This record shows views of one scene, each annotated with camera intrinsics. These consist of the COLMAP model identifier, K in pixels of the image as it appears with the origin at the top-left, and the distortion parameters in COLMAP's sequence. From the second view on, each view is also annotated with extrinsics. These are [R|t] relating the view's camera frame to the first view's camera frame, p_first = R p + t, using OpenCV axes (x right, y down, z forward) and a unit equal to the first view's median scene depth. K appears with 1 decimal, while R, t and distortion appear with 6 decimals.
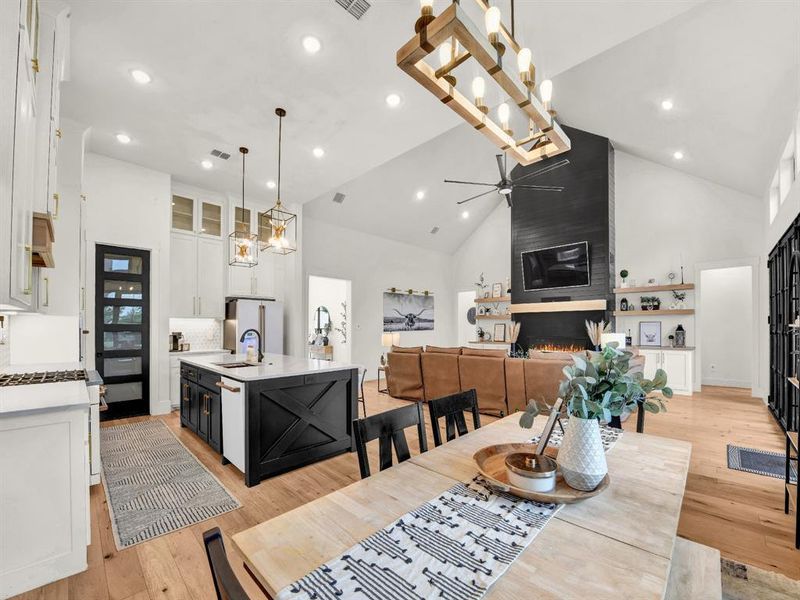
lens RADIAL K [[337.9, 0, 416.2], [0, 337.9, 326.9], [0, 0, 1]] dist [-0.003963, -0.000568]
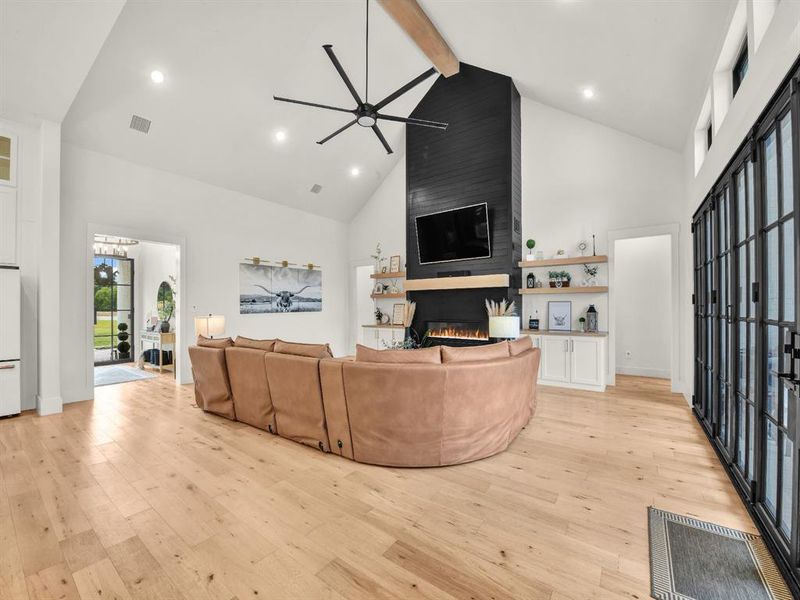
lens RADIAL K [[322.2, 0, 410.1], [0, 322.2, 305.3], [0, 0, 1]] dist [0.001537, 0.000075]
pose [[0.992338, -0.000519, 0.123552, 0.220516], [0.000992, 0.999992, -0.003770, -0.003114], [-0.123549, 0.003864, 0.992331, 0.245237]]
